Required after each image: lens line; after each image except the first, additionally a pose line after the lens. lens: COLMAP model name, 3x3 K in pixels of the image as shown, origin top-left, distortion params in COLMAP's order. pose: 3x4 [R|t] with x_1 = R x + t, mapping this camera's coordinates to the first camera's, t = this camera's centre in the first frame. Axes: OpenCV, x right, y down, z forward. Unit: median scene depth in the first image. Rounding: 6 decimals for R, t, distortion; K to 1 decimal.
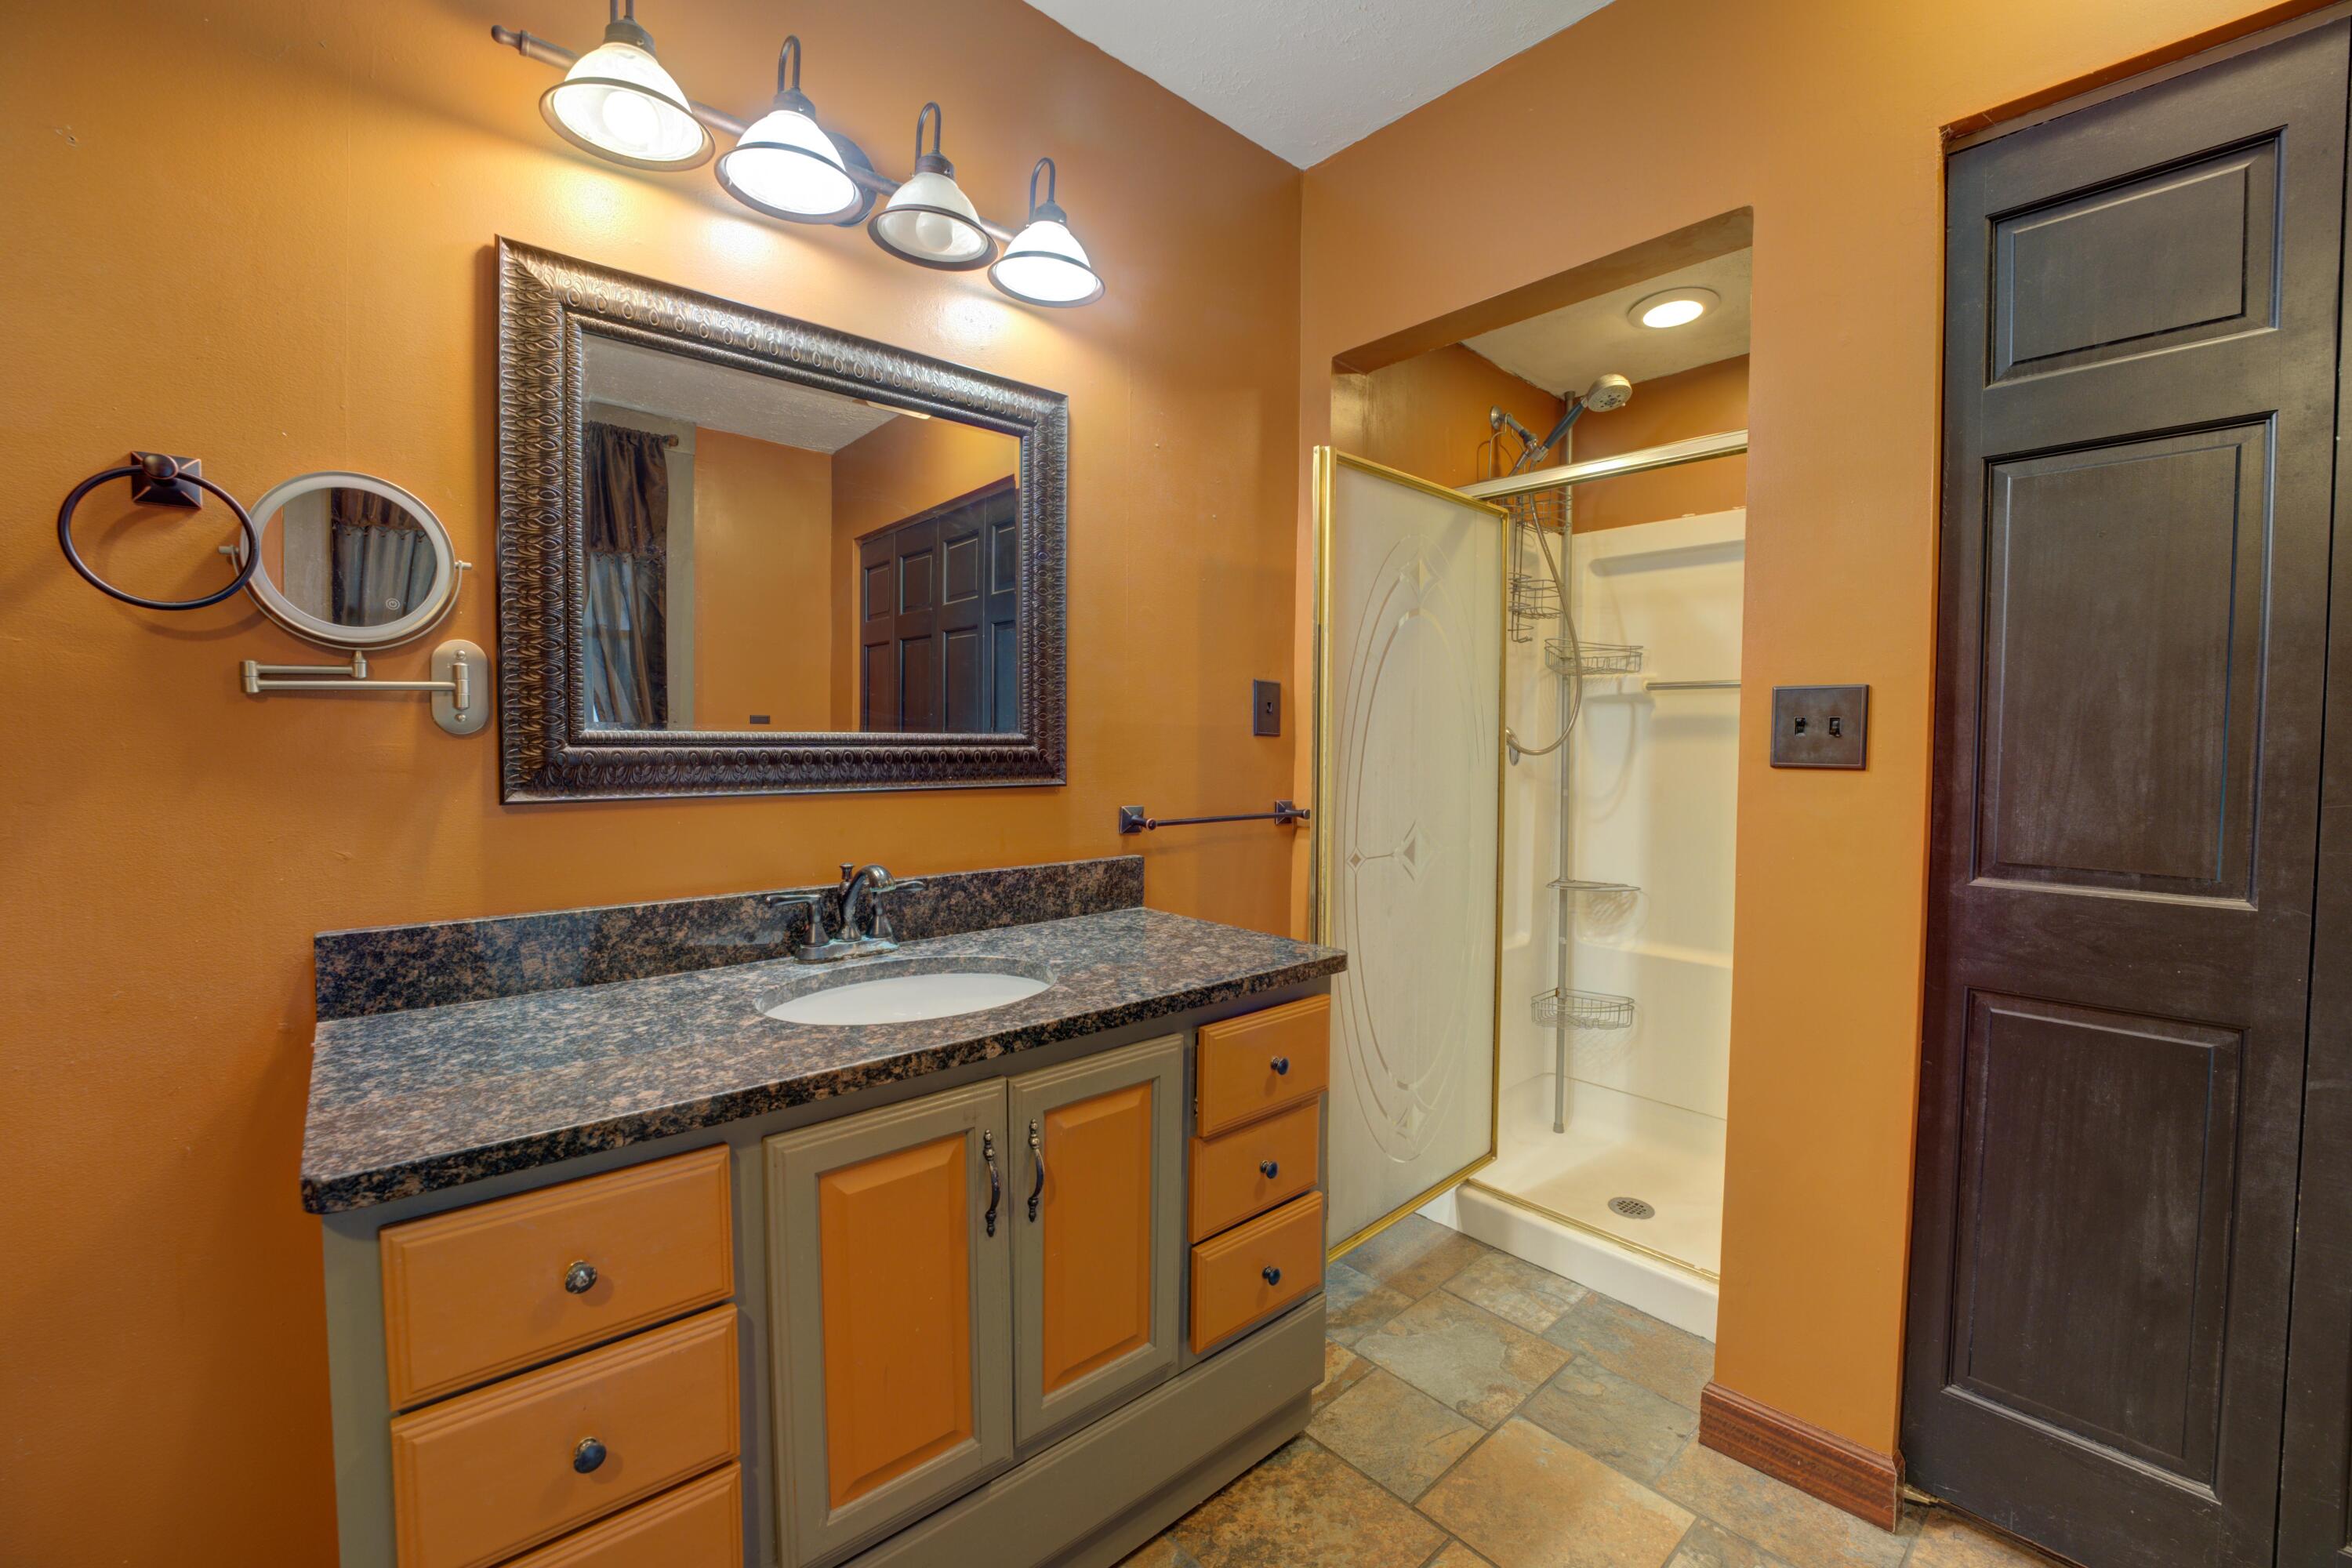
lens RADIAL K [[965.9, 0, 1192.0], [0, 965.9, 775.9], [0, 0, 1]] dist [-0.037848, 0.006560]
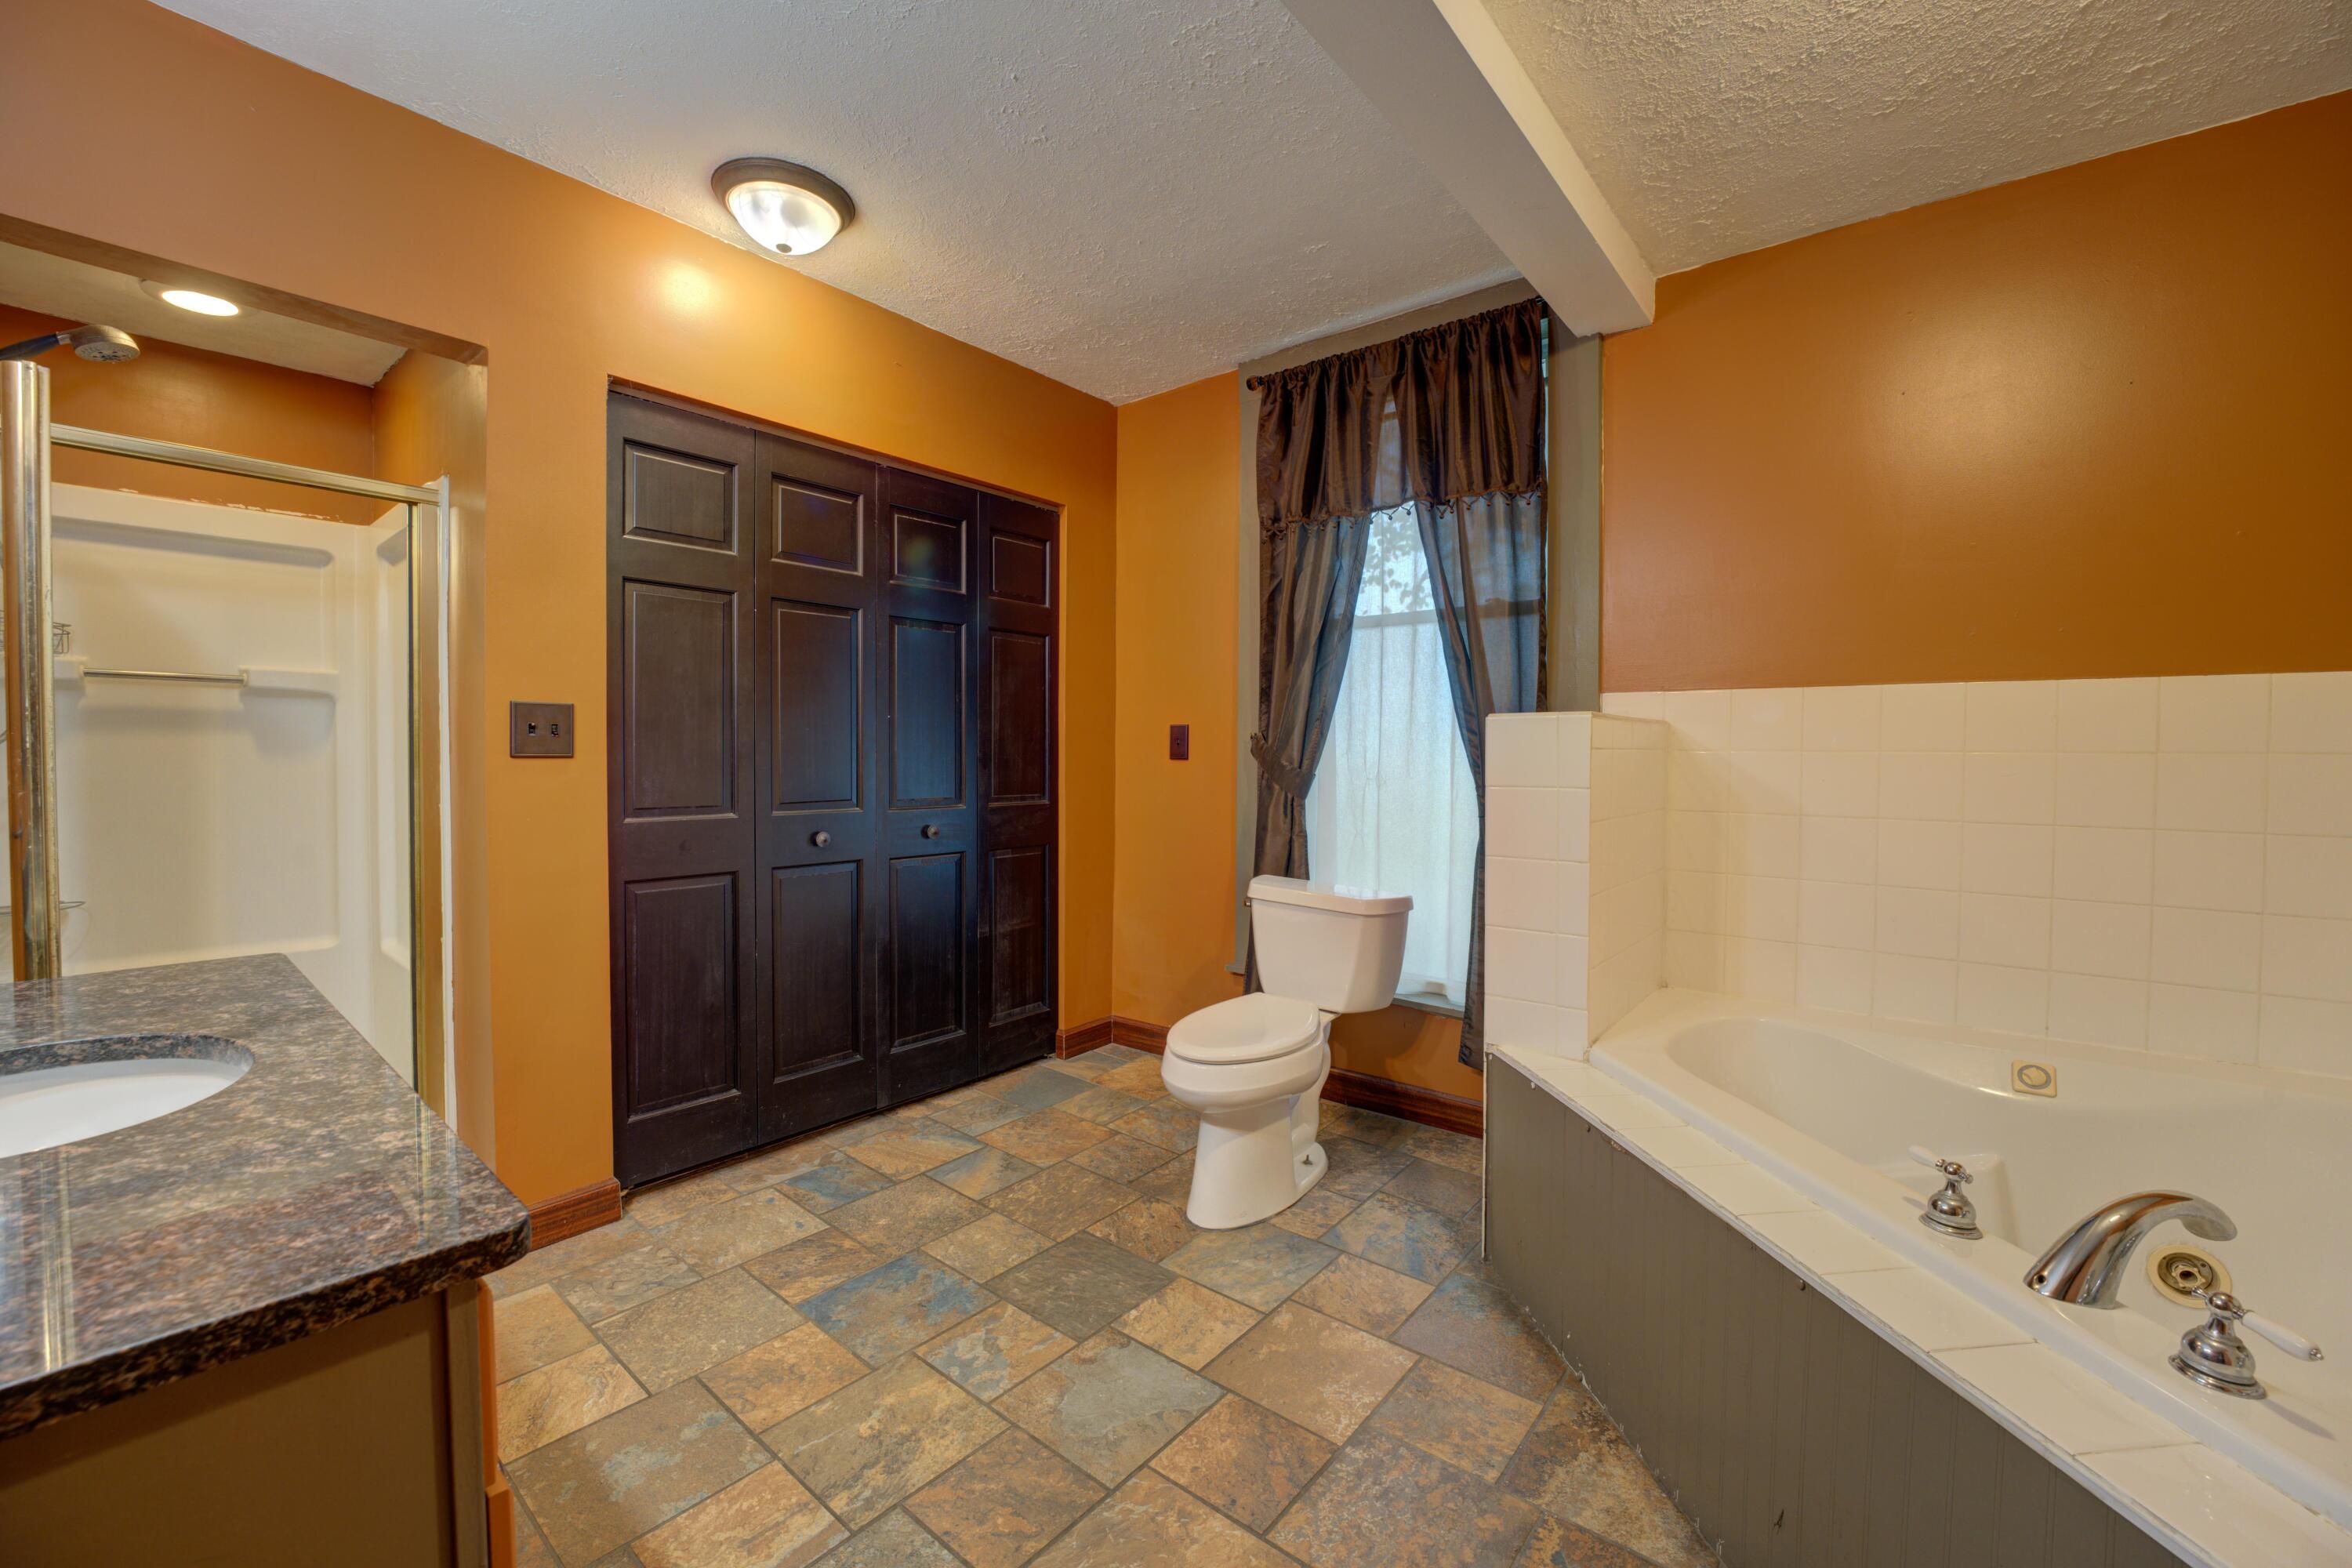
lens RADIAL K [[936.5, 0, 1193.9], [0, 936.5, 774.5], [0, 0, 1]] dist [0.000459, 0.000198]
pose [[-0.167399, -0.036189, 0.985225, -1.078870], [0.023527, 0.998895, 0.040689, -0.018818], [-0.985608, 0.029991, -0.166363, 0.265319]]
